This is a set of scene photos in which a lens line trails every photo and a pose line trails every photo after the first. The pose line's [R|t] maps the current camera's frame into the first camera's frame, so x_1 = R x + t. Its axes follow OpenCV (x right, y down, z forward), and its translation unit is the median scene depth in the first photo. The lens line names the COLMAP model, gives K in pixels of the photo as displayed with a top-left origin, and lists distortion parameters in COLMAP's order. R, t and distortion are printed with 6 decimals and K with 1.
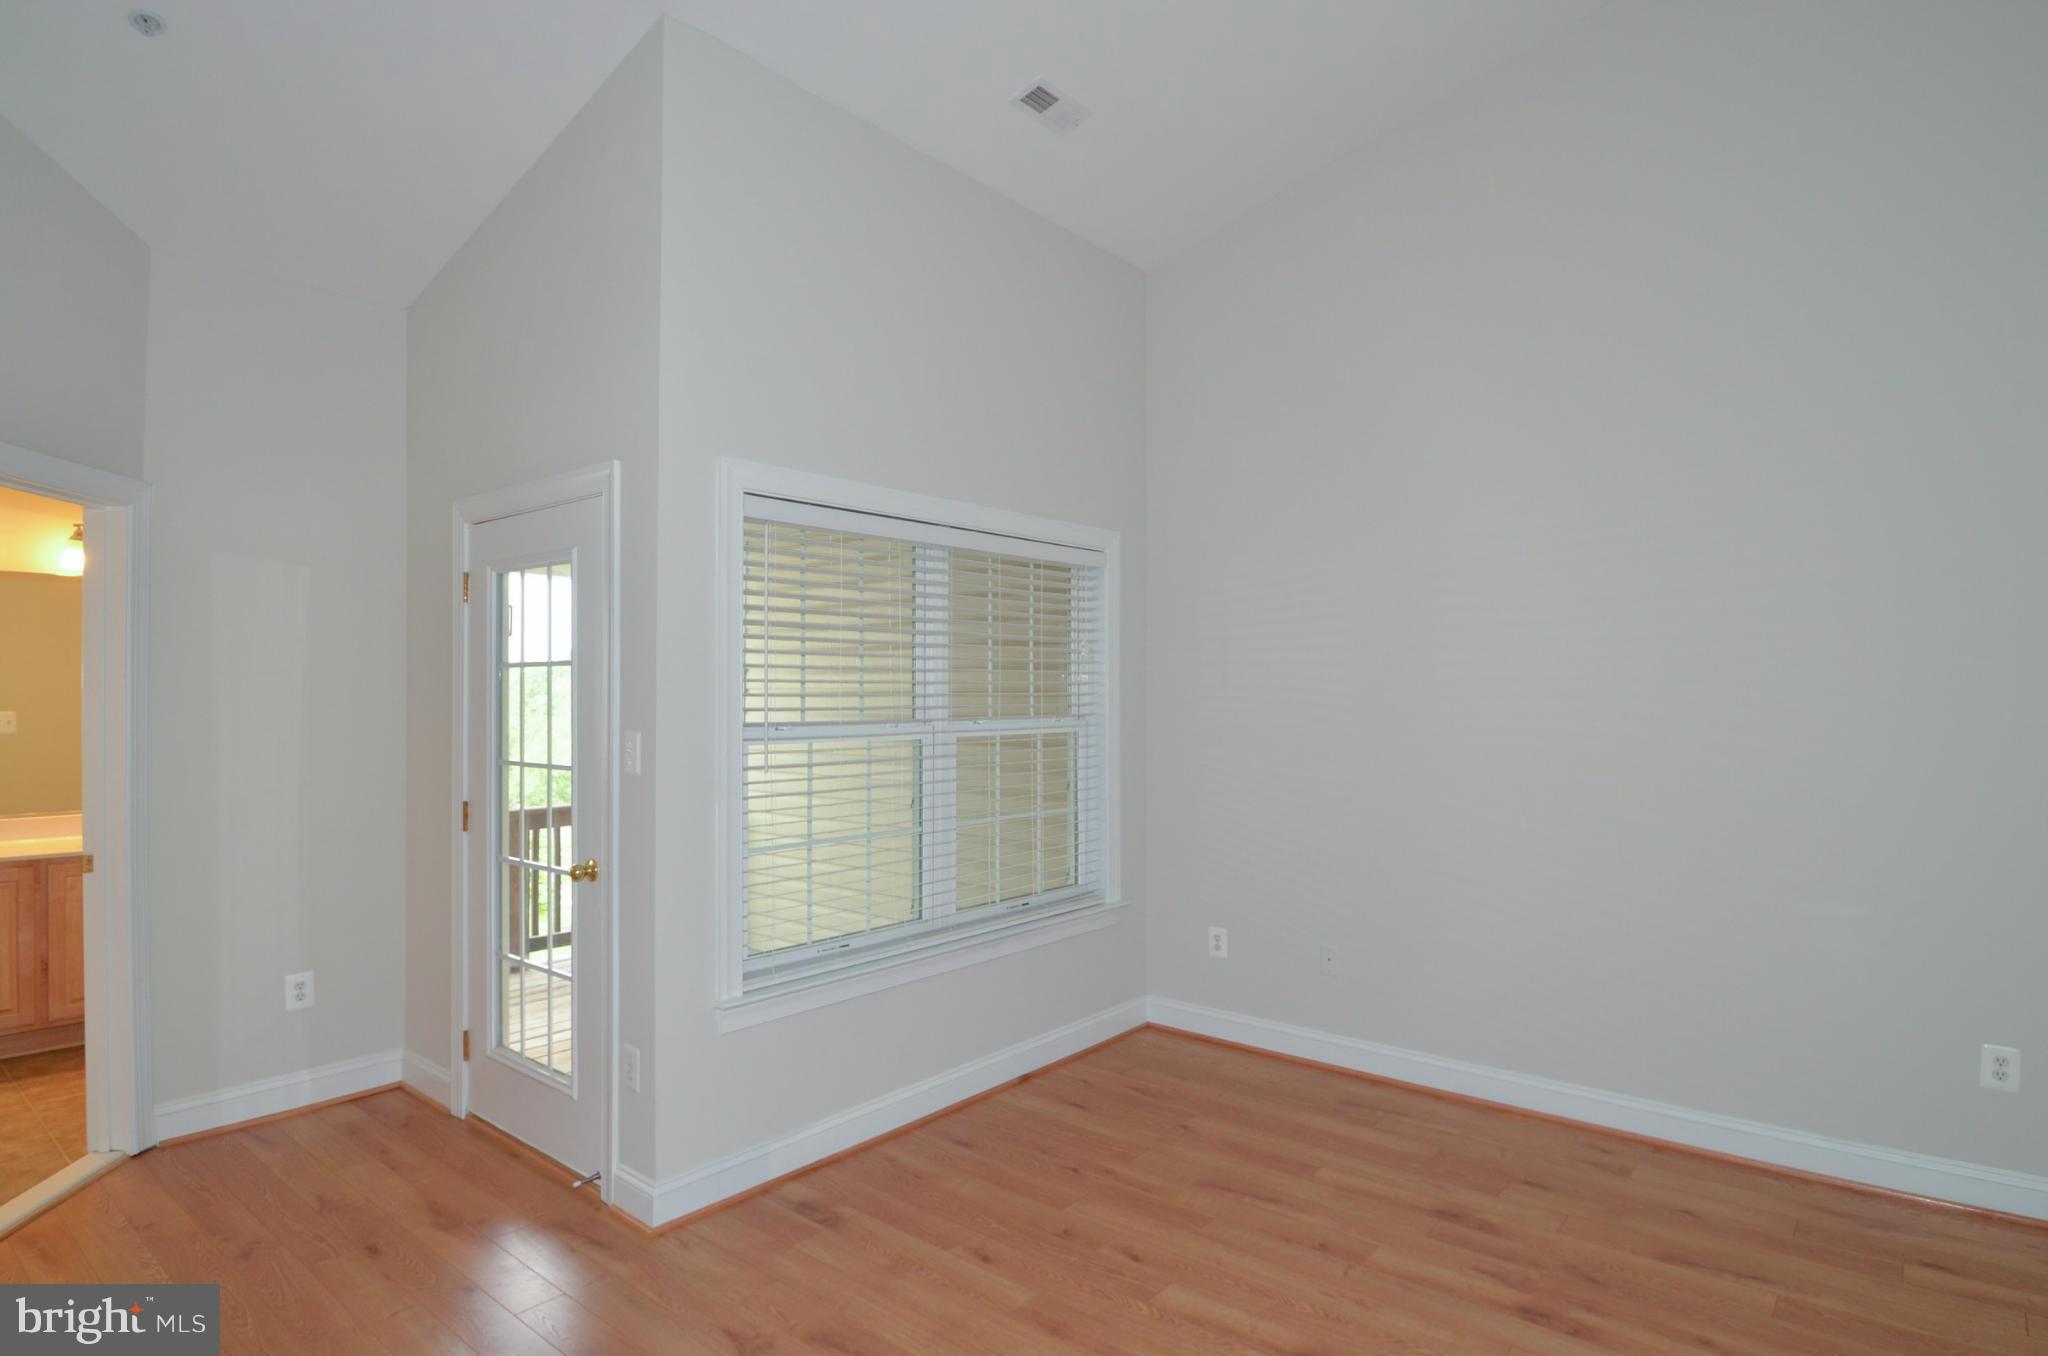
lens RADIAL K [[1102.3, 0, 1024.0], [0, 1102.3, 678.0], [0, 0, 1]] dist [-0.016499, -0.001467]
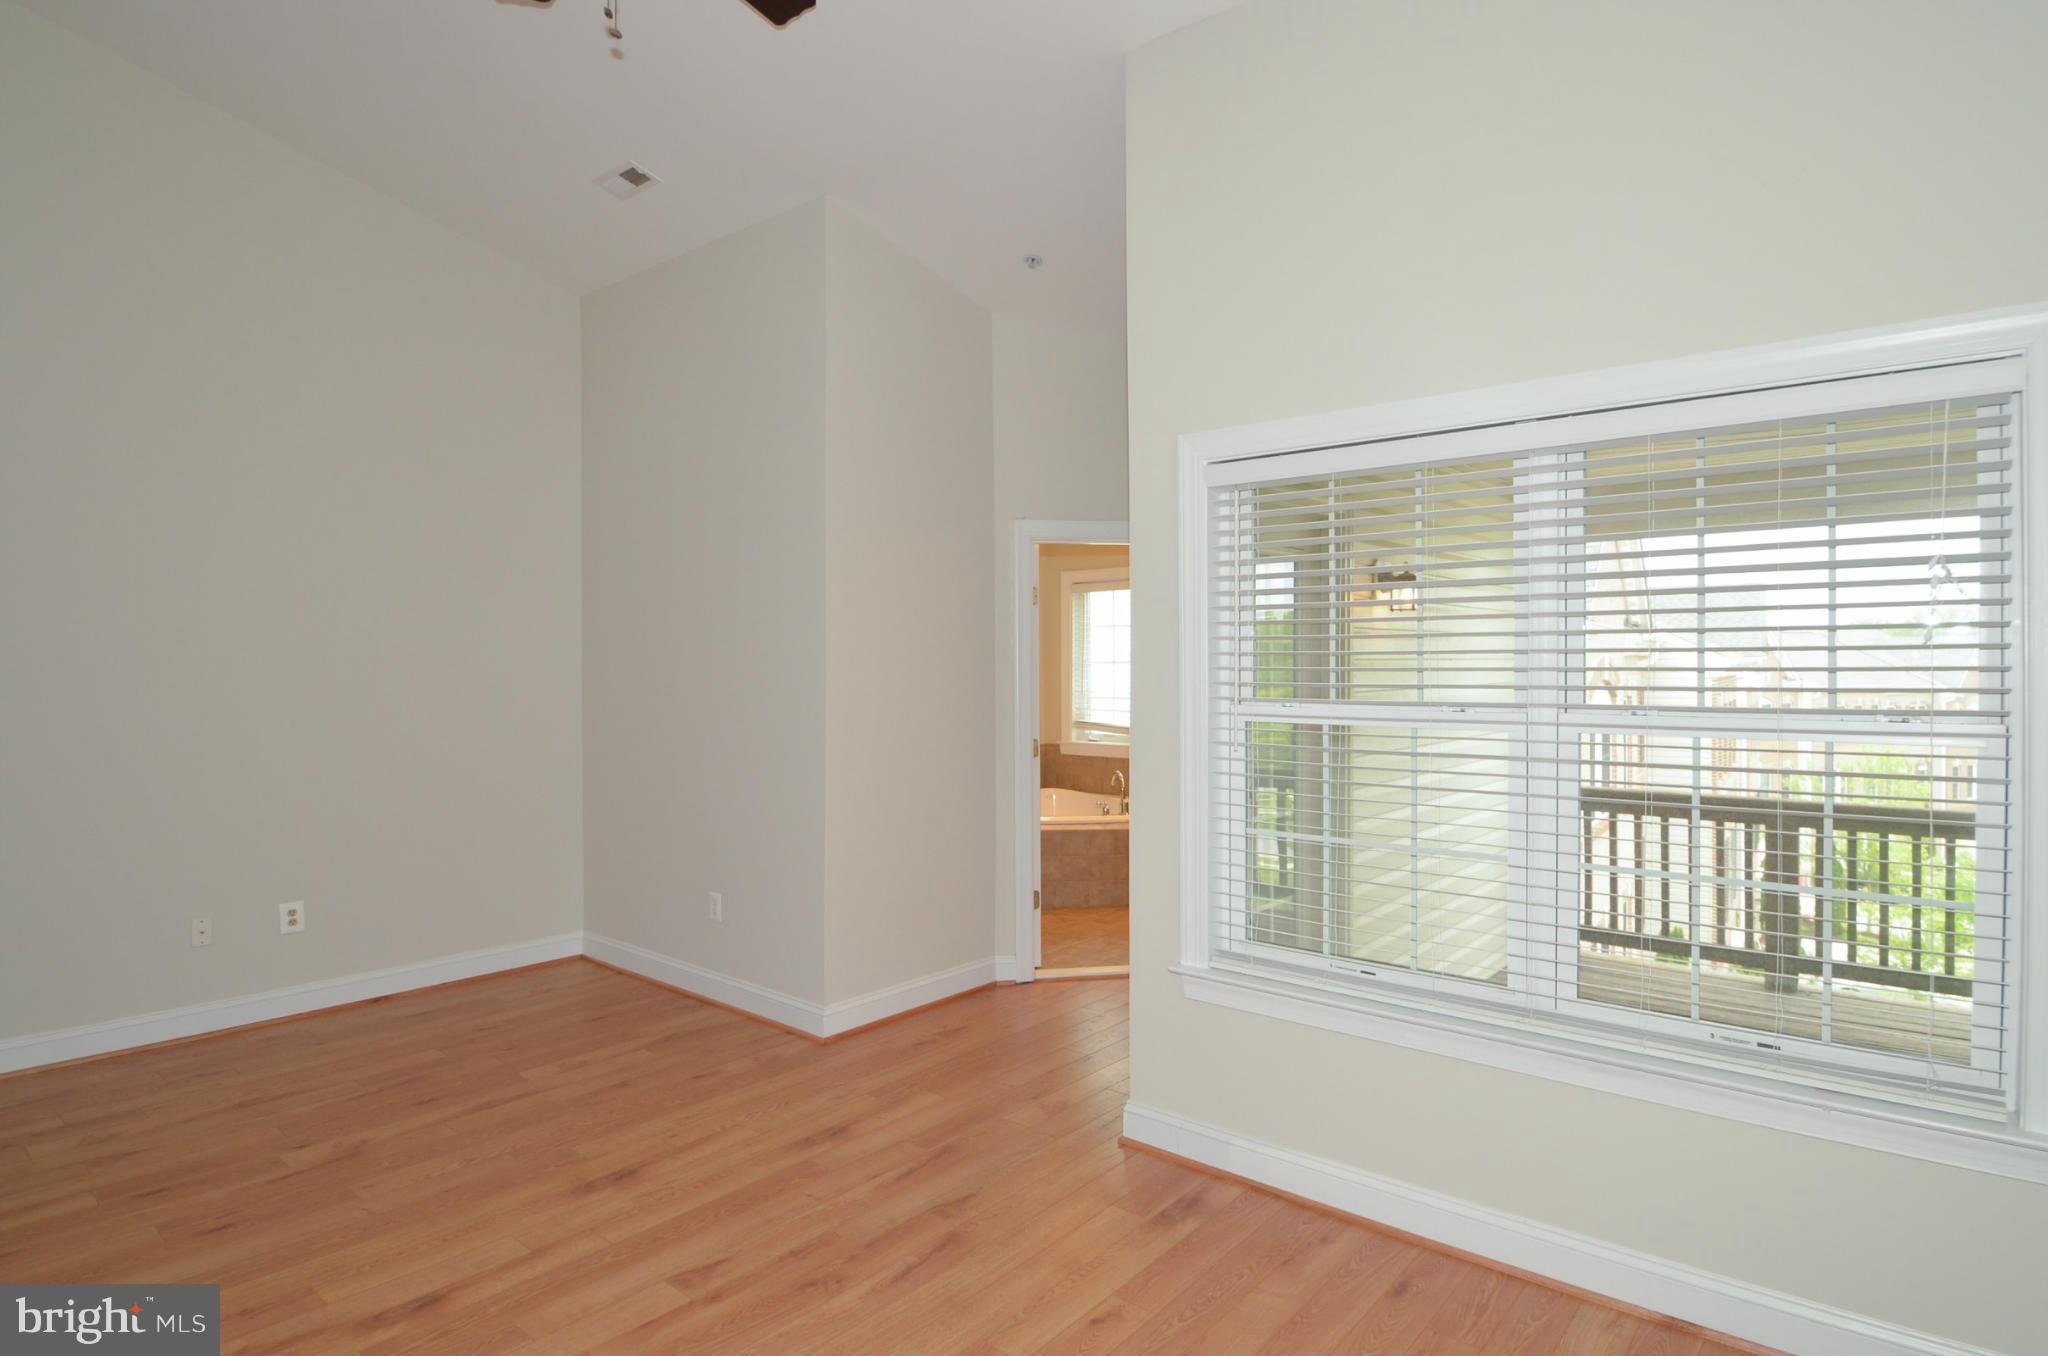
lens RADIAL K [[1034.0, 0, 1024.0], [0, 1034.0, 678.0], [0, 0, 1]] dist [-0.000286, -0.000450]
pose [[0.025413, 0.010518, -0.999622, 0.659494], [0.015263, 0.999824, 0.010908, 0.010927], [0.999561, -0.015535, 0.025248, 0.793989]]
